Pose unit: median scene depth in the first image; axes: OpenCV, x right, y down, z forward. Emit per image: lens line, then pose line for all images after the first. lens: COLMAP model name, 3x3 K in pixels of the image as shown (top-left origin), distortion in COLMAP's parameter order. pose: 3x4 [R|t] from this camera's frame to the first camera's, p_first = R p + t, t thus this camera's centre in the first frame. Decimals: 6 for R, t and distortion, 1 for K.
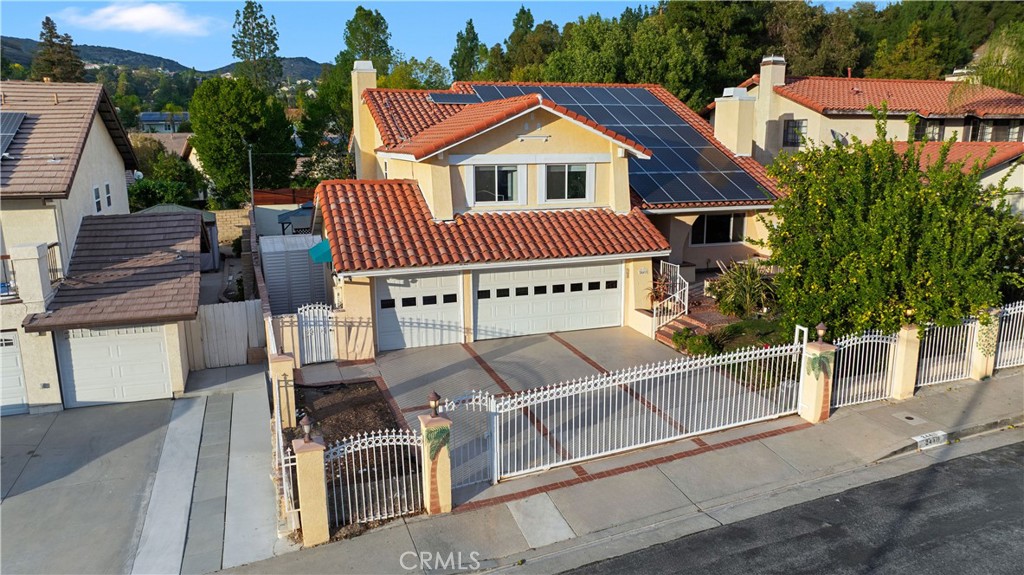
lens RADIAL K [[722.1, 0, 512.0], [0, 722.1, 287.5], [0, 0, 1]] dist [-0.096881, 0.097861]
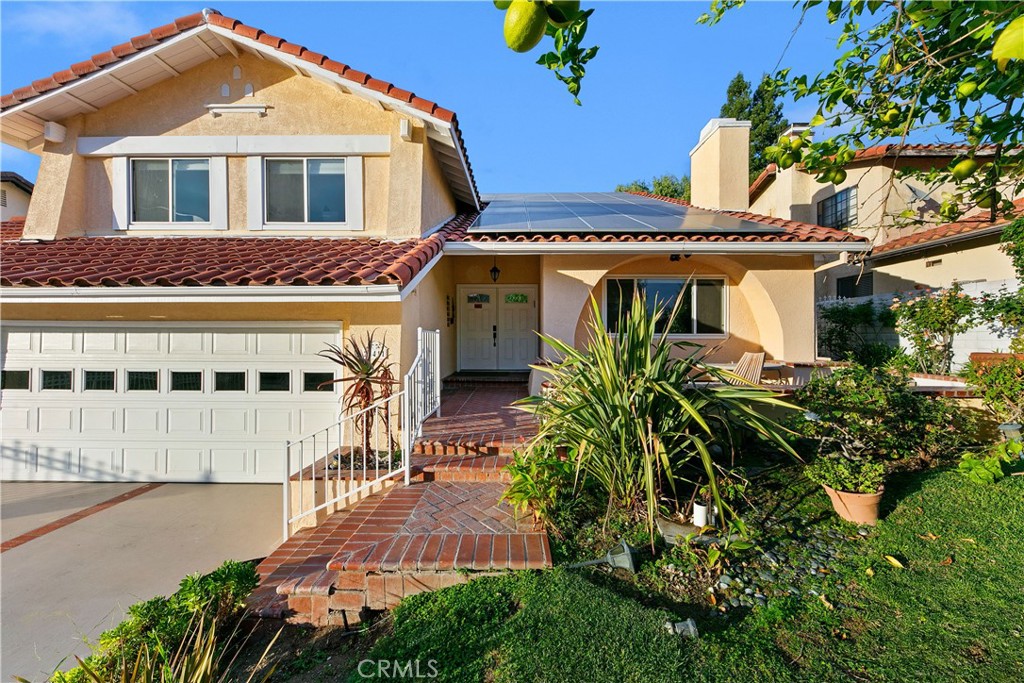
lens RADIAL K [[379.2, 0, 517.1], [0, 379.2, 324.4], [0, 0, 1]] dist [-0.009450, -0.000088]
pose [[0.936649, 0.010812, -0.350101, 0.332431], [-0.080406, 0.979469, -0.184867, -0.006365], [0.340915, 0.201305, 0.918288, 0.819479]]
